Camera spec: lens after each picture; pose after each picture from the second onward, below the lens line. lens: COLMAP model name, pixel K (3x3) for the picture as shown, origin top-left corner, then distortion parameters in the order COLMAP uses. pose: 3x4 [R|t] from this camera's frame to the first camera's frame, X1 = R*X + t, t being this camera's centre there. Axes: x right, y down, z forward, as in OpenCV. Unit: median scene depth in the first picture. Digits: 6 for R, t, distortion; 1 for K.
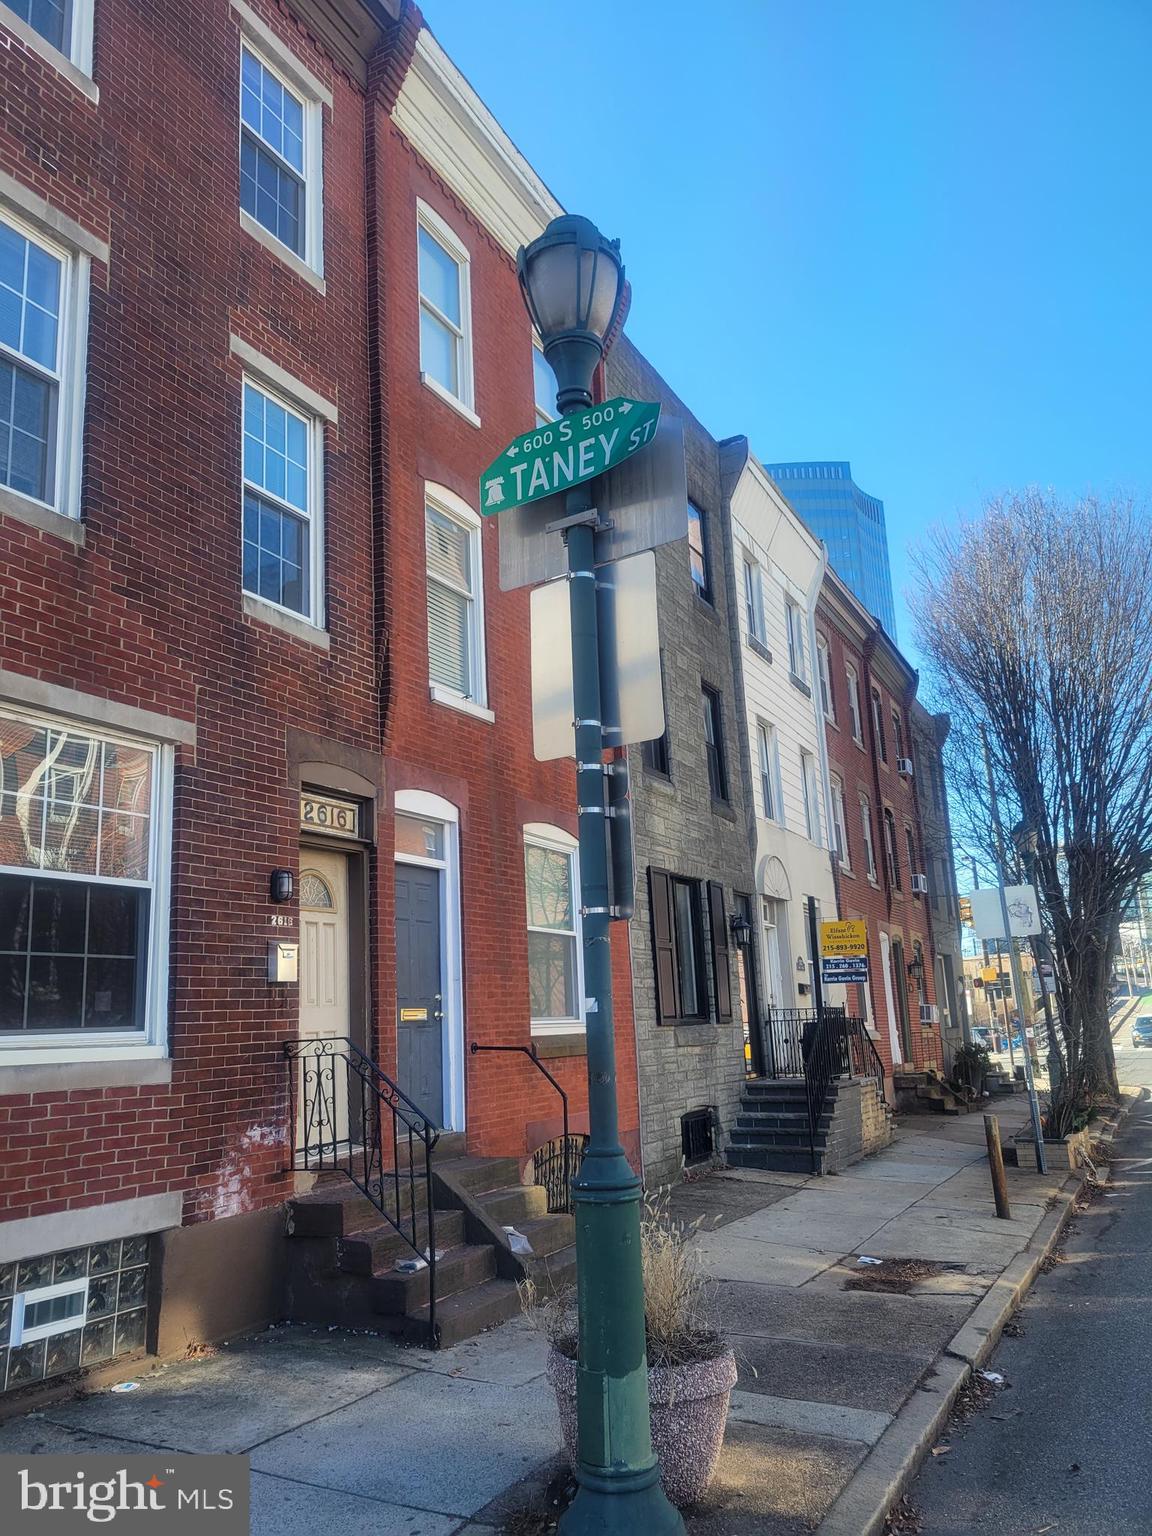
lens RADIAL K [[1152.9, 0, 576.0], [0, 1152.9, 768.0], [0, 0, 1]] dist [0.036018, -0.031636]
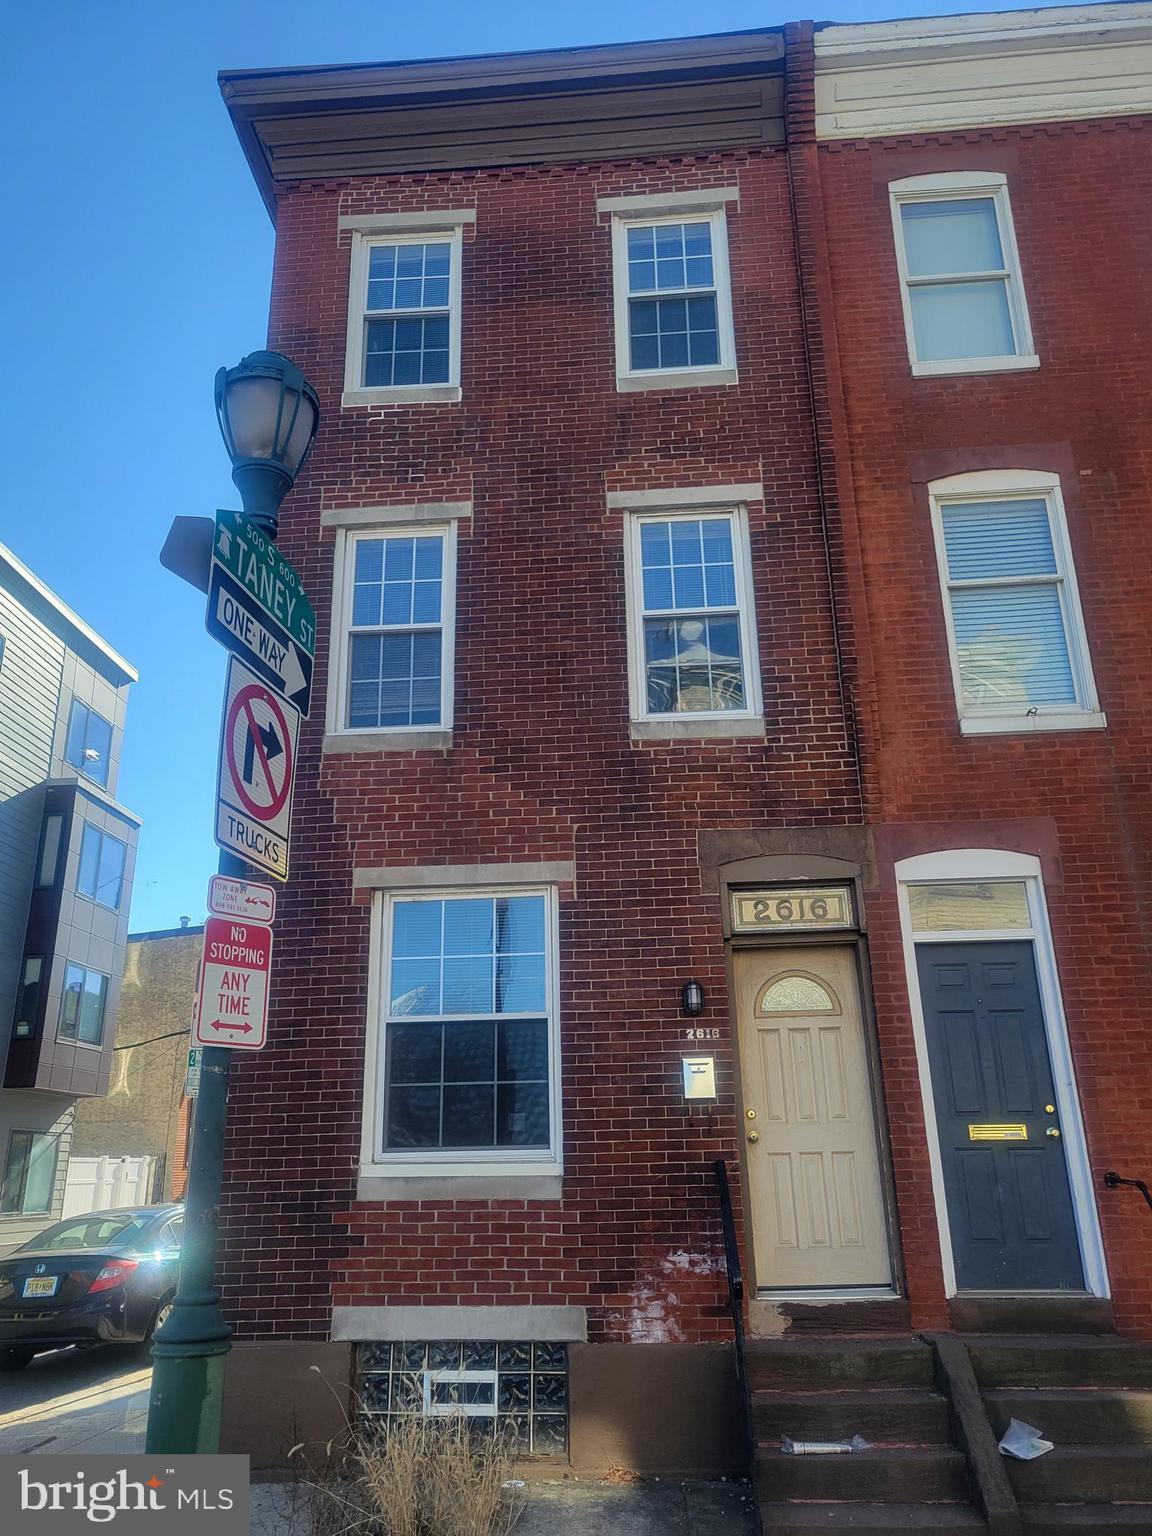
lens RADIAL K [[1152.9, 0, 576.0], [0, 1152.9, 768.0], [0, 0, 1]] dist [0.036018, -0.031636]
pose [[0.377379, -0.268240, -0.886359, 0.672648], [0.202516, 0.957868, -0.203657, 0.102005], [0.903644, -0.102646, 0.415802, 0.565539]]
